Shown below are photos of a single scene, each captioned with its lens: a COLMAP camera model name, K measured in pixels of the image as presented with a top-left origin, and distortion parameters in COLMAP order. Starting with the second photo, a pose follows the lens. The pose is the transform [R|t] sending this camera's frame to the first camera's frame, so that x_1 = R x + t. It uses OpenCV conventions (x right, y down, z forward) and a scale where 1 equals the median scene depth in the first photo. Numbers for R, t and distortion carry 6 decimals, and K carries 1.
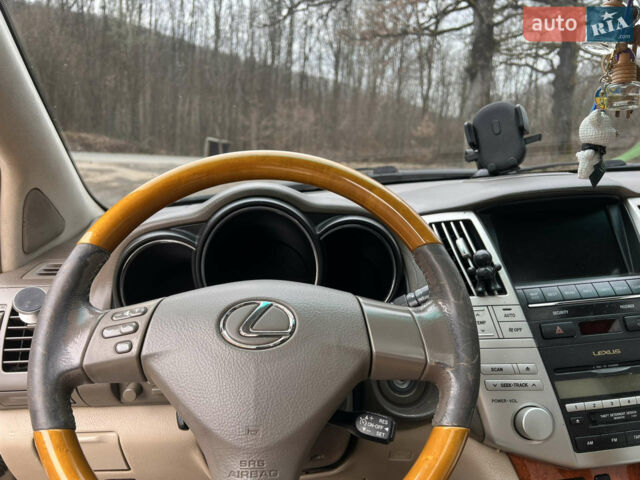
lens RADIAL K [[490.1, 0, 320.0], [0, 490.1, 240.0], [0, 0, 1]] dist [0.057998, -0.084125]
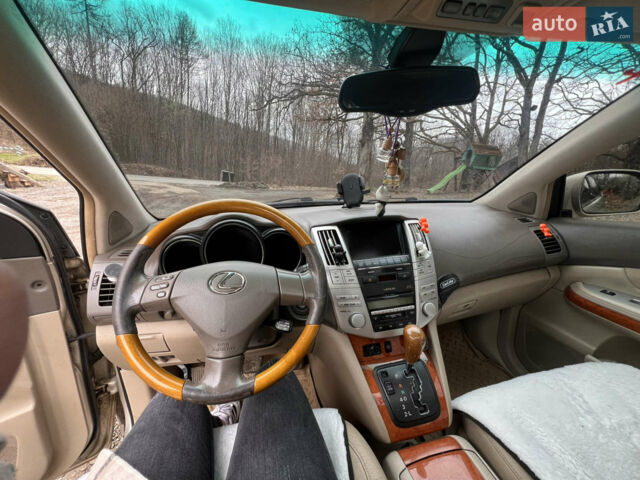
lens RADIAL K [[258.5, 0, 323.2], [0, 258.5, 240.1], [0, 0, 1]] dist [-0.002575, -0.000248]
pose [[0.989442, 0.001066, 0.144924, 0.089307], [-0.008376, 0.998722, 0.049836, -0.053758], [-0.144686, -0.050524, 0.988187, -0.126998]]
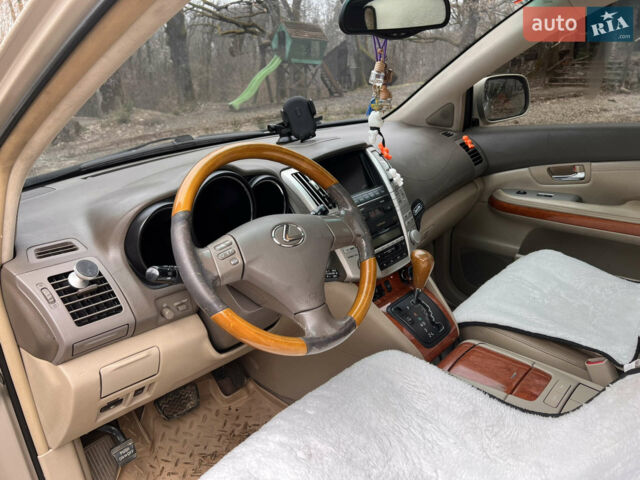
lens RADIAL K [[490.1, 0, 320.0], [0, 490.1, 240.0], [0, 0, 1]] dist [0.057998, -0.084125]
pose [[0.740803, -0.212478, 0.637232, -0.881330], [0.141995, 0.976750, 0.160612, -0.072452], [-0.656543, -0.028498, 0.753750, -0.377185]]
